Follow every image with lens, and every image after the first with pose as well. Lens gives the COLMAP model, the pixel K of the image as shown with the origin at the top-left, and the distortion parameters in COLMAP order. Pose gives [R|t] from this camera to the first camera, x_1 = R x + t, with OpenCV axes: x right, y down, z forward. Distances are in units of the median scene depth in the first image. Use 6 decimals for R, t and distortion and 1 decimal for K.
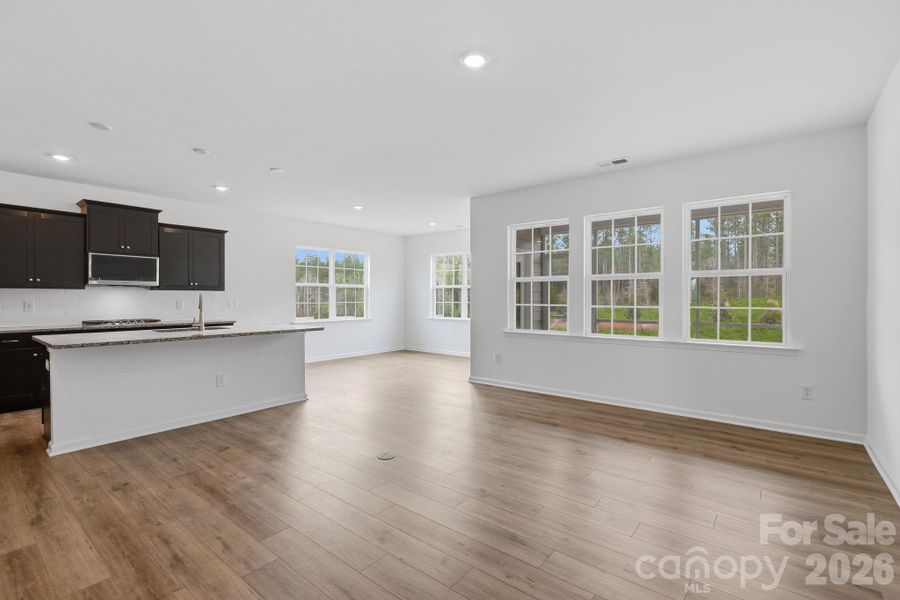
lens RADIAL K [[409.0, 0, 450.9], [0, 409.0, 300.4], [0, 0, 1]] dist [-0.002452, -0.000842]
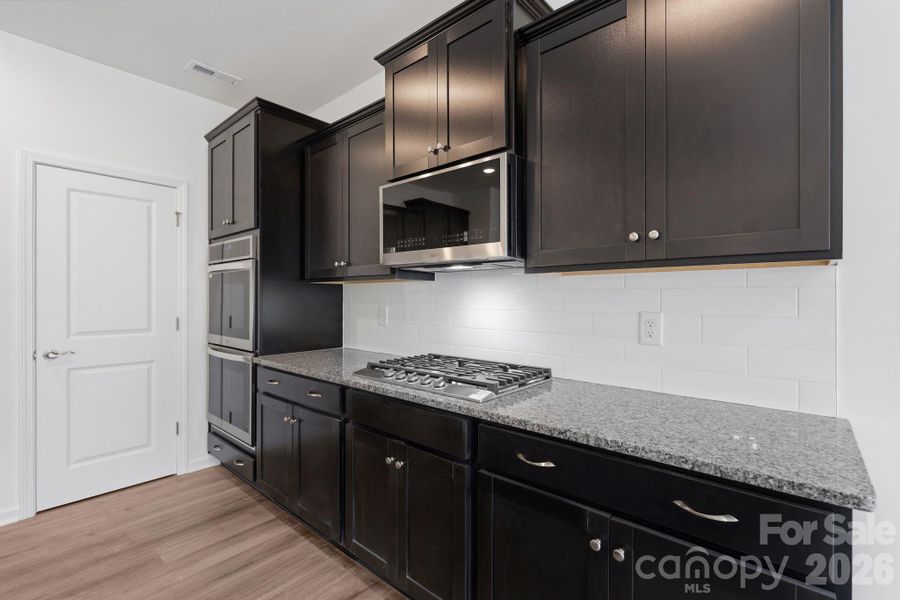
lens RADIAL K [[409.0, 0, 448.2], [0, 409.0, 297.6], [0, 0, 1]] dist [-0.002452, -0.000842]
pose [[-0.045248, -0.003518, -0.998970, -0.441669], [-0.009133, 0.999953, -0.003108, -0.007129], [0.998934, 0.008983, -0.045278, 0.970427]]
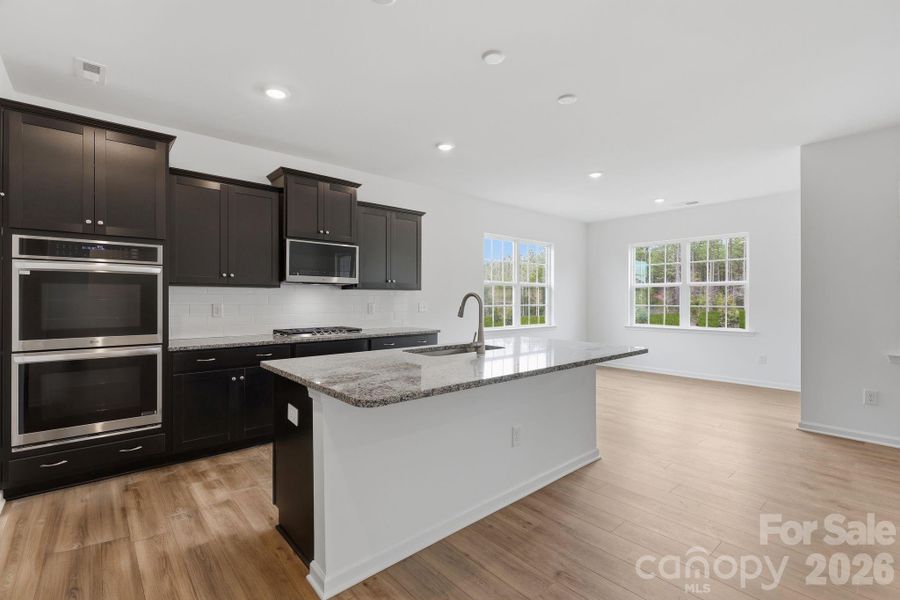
lens RADIAL K [[409.0, 0, 451.2], [0, 409.0, 301.5], [0, 0, 1]] dist [-0.002452, -0.000842]
pose [[0.984189, 0.002845, -0.177101, -0.412188], [-0.002744, 0.999996, 0.000817, -0.003636], [0.177103, -0.000318, 0.984192, 0.287258]]
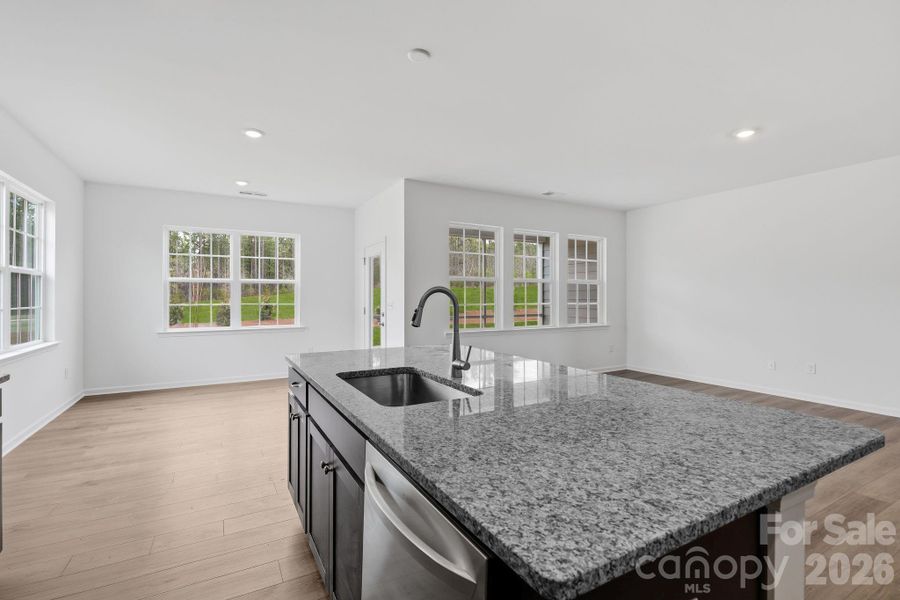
lens RADIAL K [[409.0, 0, 453.5], [0, 409.0, 290.7], [0, 0, 1]] dist [-0.002452, -0.000842]
pose [[0.369559, 0.014224, 0.929098, -0.752491], [0.005656, 0.999830, -0.017557, -0.004889], [-0.929190, 0.011743, 0.369415, 0.647054]]
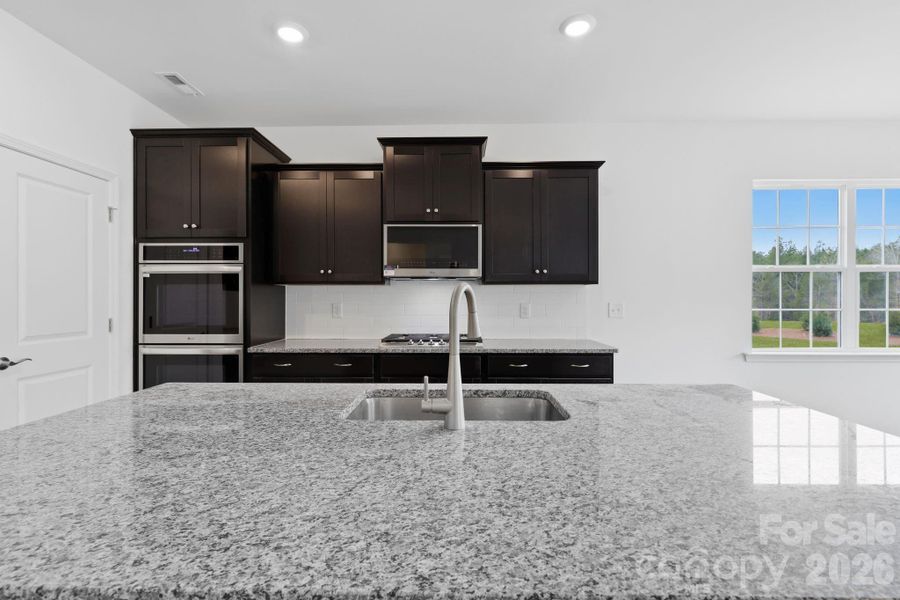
lens RADIAL K [[409.0, 0, 451.6], [0, 409.0, 299.5], [0, 0, 1]] dist [-0.002452, -0.000842]
pose [[0.610144, 0.002082, -0.792288, -0.306969], [-0.003791, 0.999993, -0.000291, -0.004606], [0.792281, 0.003181, 0.610147, 0.633750]]
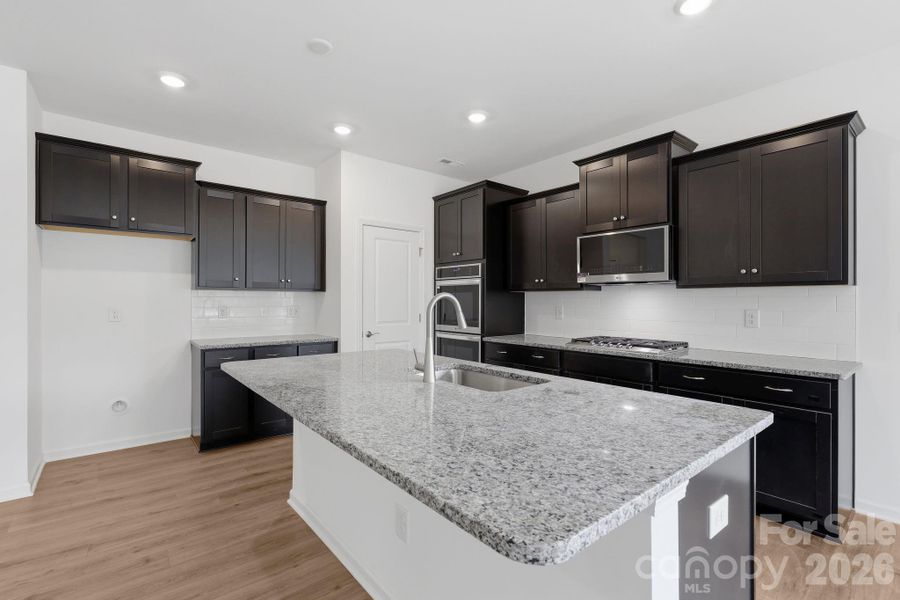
lens RADIAL K [[409.0, 0, 448.1], [0, 409.0, 302.7], [0, 0, 1]] dist [-0.002452, -0.000842]
pose [[-0.211909, 0.001352, -0.977288, -0.153500], [-0.008976, 0.999954, 0.003329, -0.006214], [0.977248, 0.009477, -0.211887, 0.835481]]
